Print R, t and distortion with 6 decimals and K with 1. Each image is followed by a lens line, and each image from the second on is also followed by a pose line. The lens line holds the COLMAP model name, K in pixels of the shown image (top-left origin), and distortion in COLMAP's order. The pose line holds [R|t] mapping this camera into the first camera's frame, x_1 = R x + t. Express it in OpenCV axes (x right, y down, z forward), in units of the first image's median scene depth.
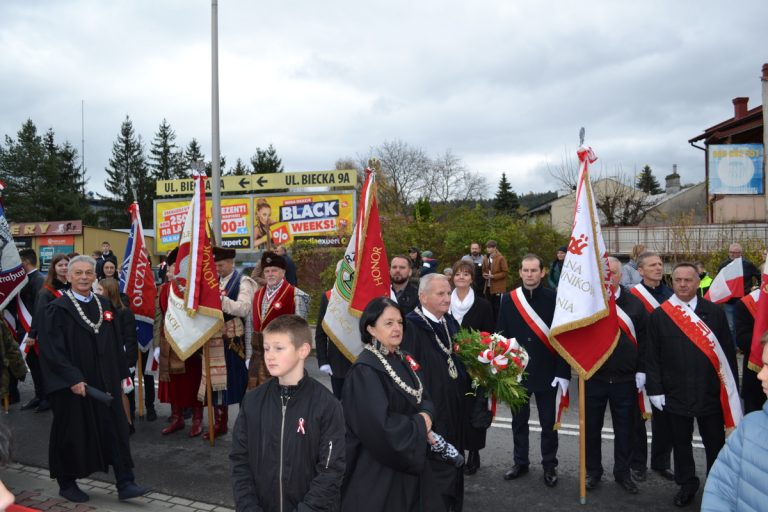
lens RADIAL K [[608.9, 0, 384.0], [0, 608.9, 256.0], [0, 0, 1]] dist [-0.070454, -0.004191]
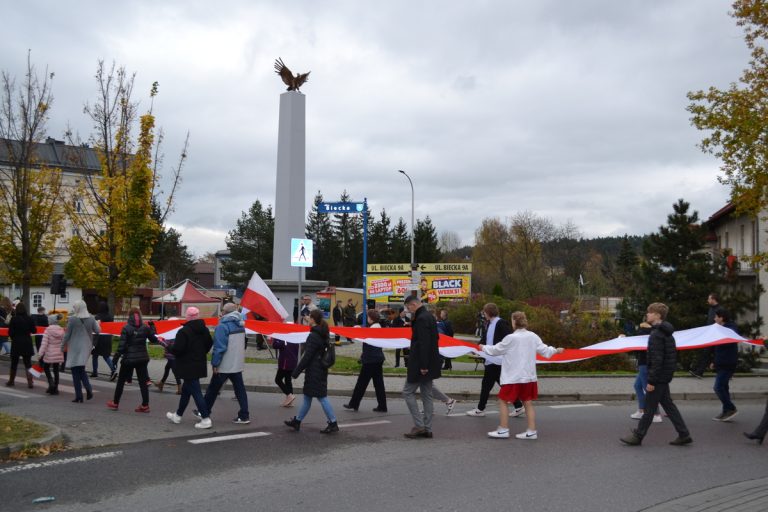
lens RADIAL K [[608.9, 0, 384.0], [0, 608.9, 256.0], [0, 0, 1]] dist [-0.070454, -0.004191]
pose [[0.968241, 0.011983, -0.249732, 0.055468], [-0.029332, 0.997397, -0.065864, -0.010064], [0.248292, 0.071097, 0.966072, -0.310929]]
